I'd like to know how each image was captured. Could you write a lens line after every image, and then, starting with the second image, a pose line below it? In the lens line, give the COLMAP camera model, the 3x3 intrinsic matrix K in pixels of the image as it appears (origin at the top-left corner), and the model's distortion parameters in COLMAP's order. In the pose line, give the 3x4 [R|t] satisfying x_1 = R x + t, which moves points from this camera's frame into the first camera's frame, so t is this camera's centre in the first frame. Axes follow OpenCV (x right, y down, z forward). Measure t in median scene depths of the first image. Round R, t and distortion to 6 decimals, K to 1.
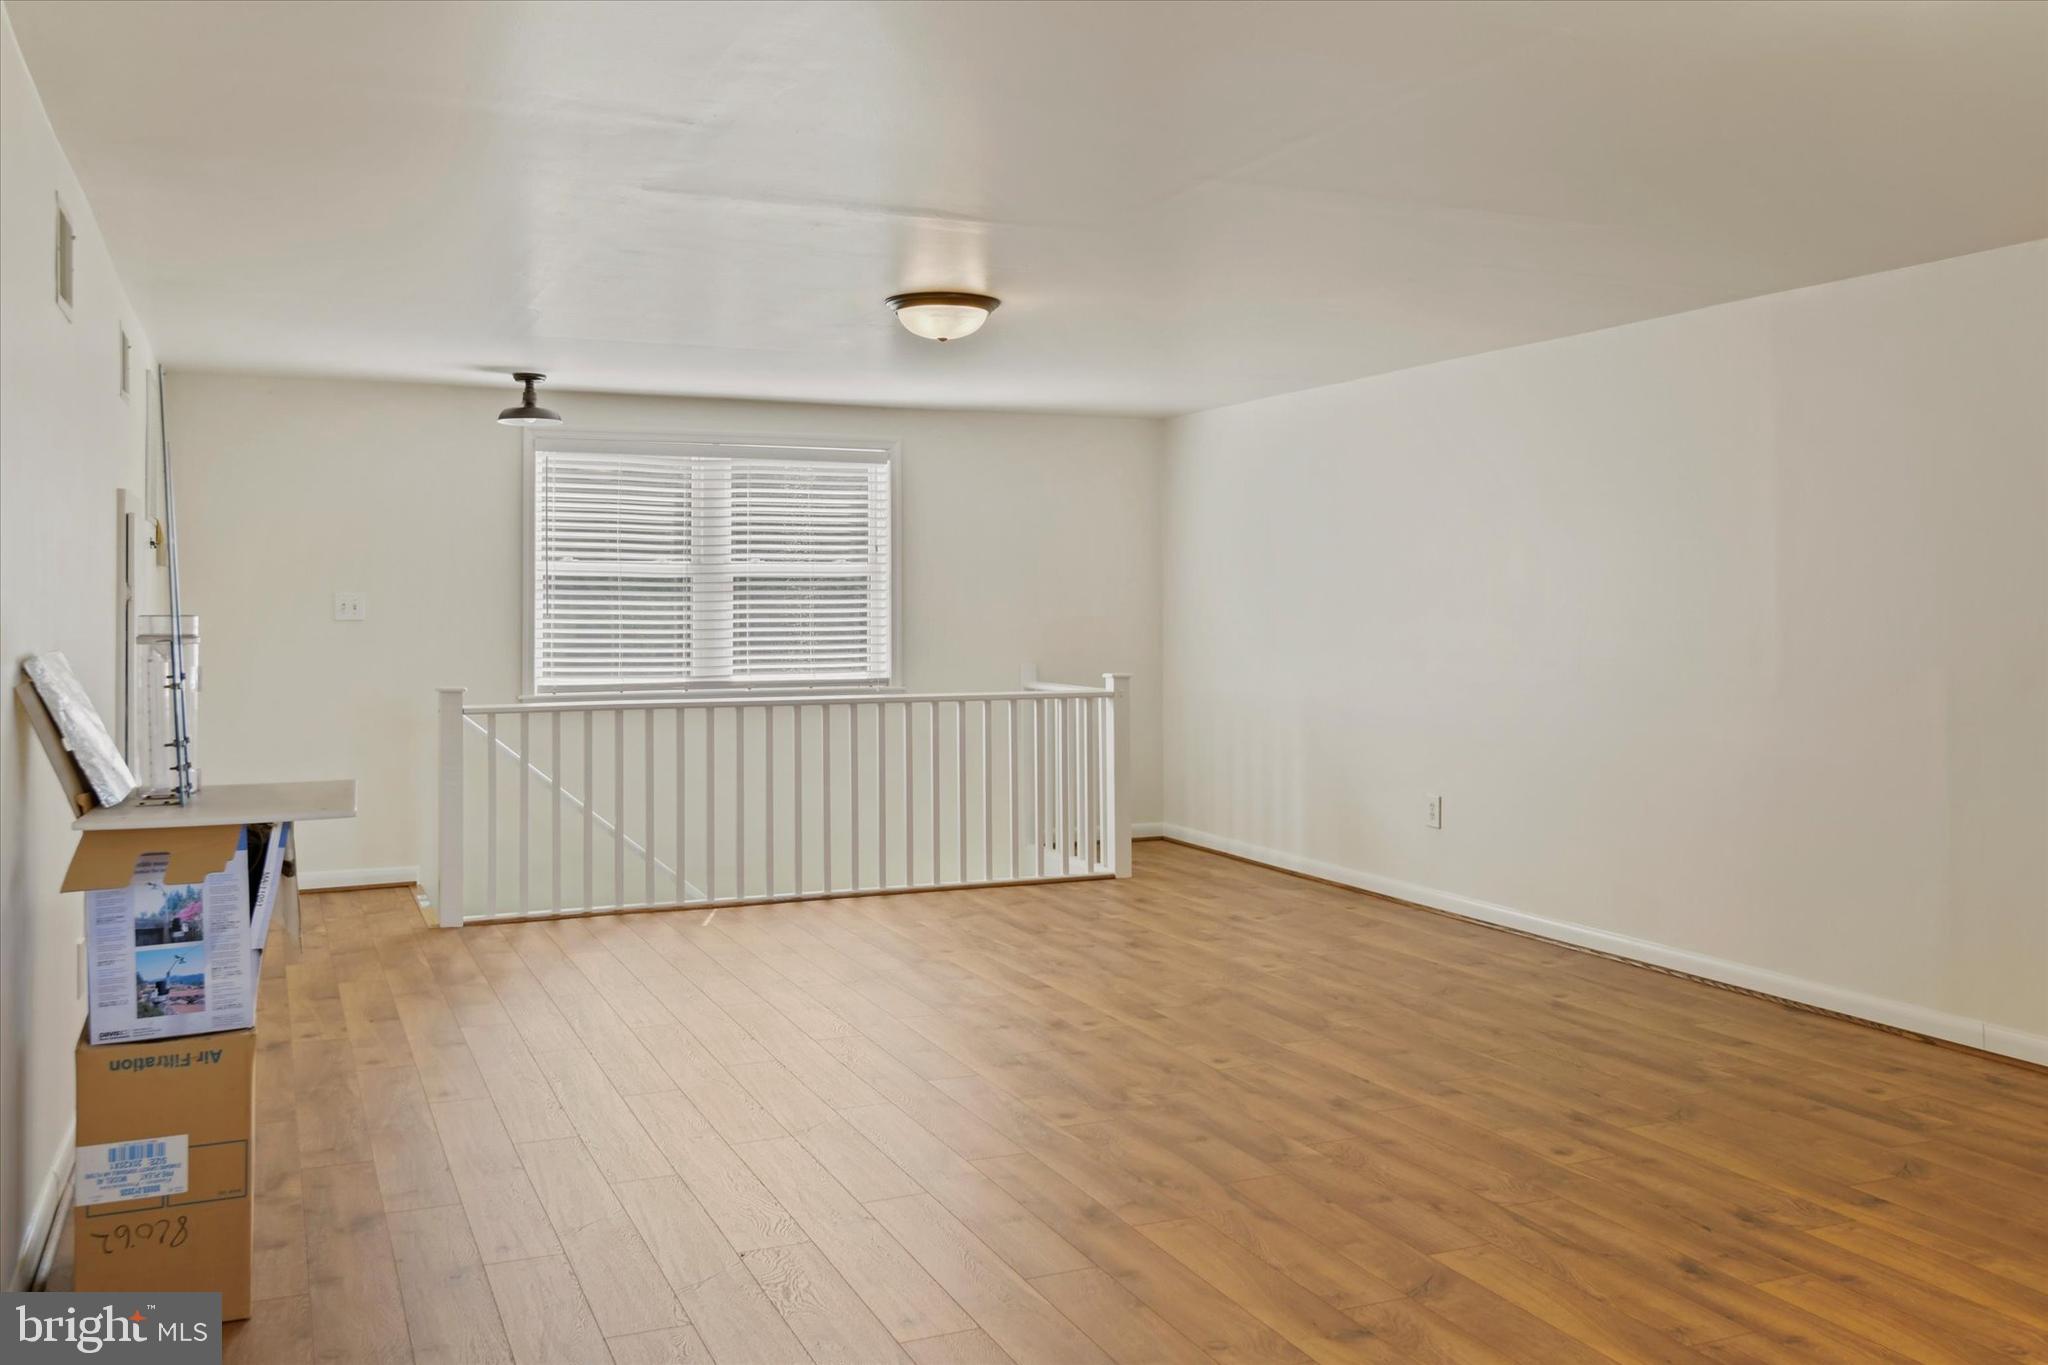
lens RADIAL K [[1701.0, 0, 1024.0], [0, 1701.0, 682.5], [0, 0, 1]] dist [0.090252, 0.002102]
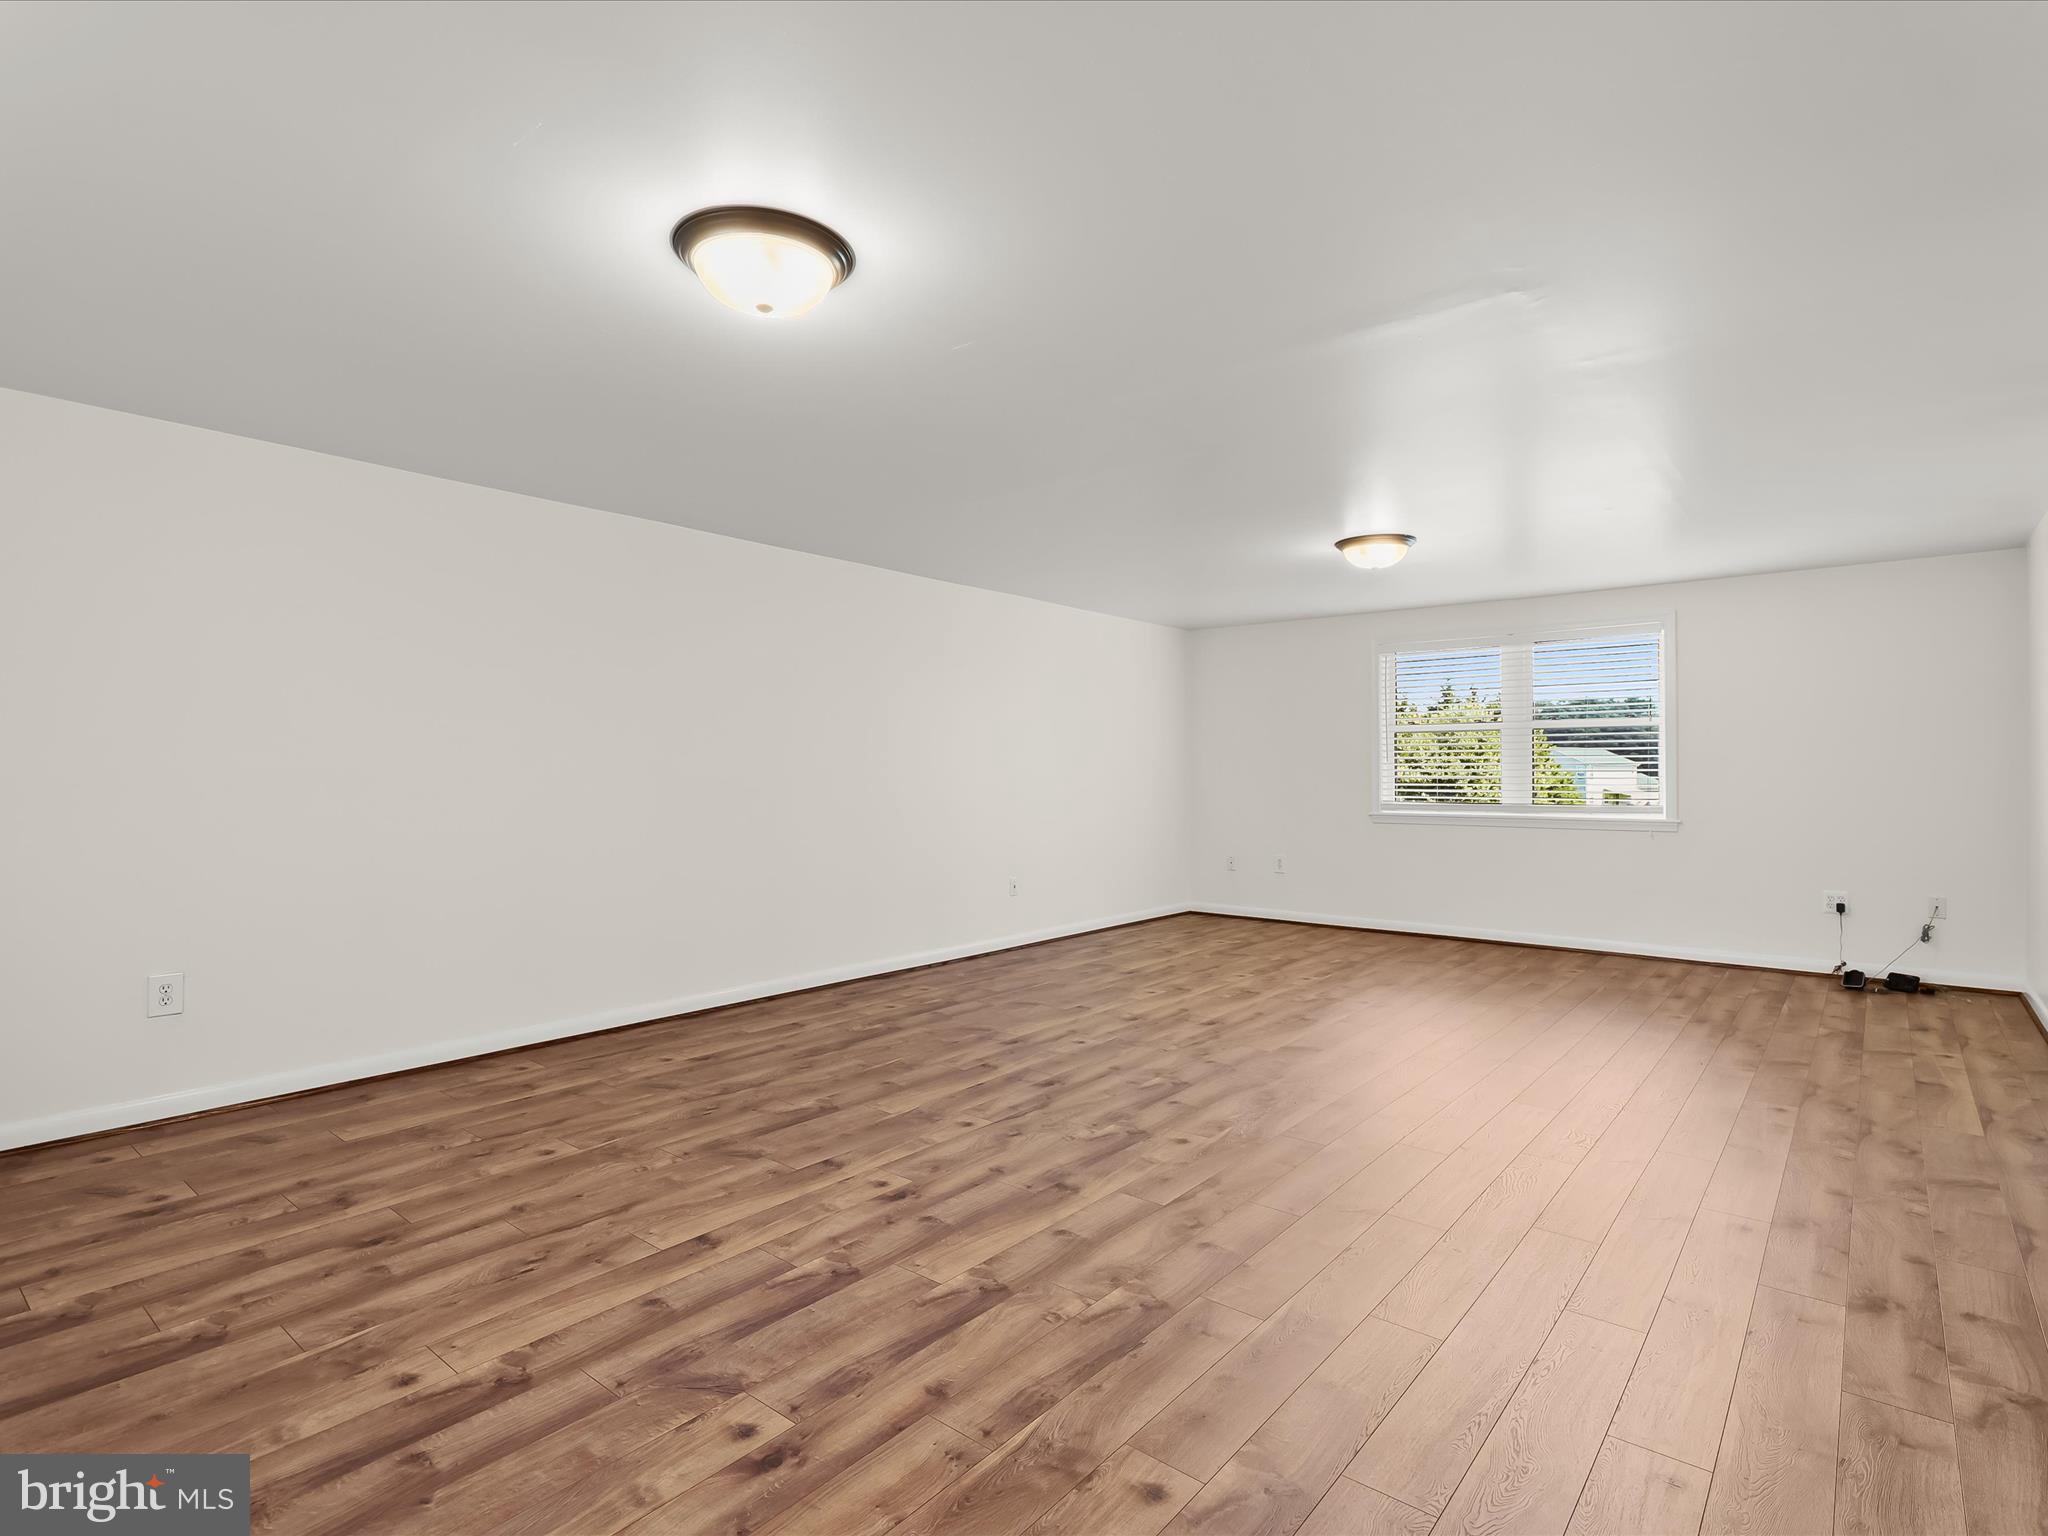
lens RADIAL K [[1027.9, 0, 1024.0], [0, 1027.9, 768.0], [0, 0, 1]] dist [0.001220, -0.000611]
pose [[-0.443477, 0.010666, 0.896222, -0.693287], [0.034399, 0.999395, 0.005128, -0.023216], [-0.895626, 0.033103, -0.443575, 1.679307]]
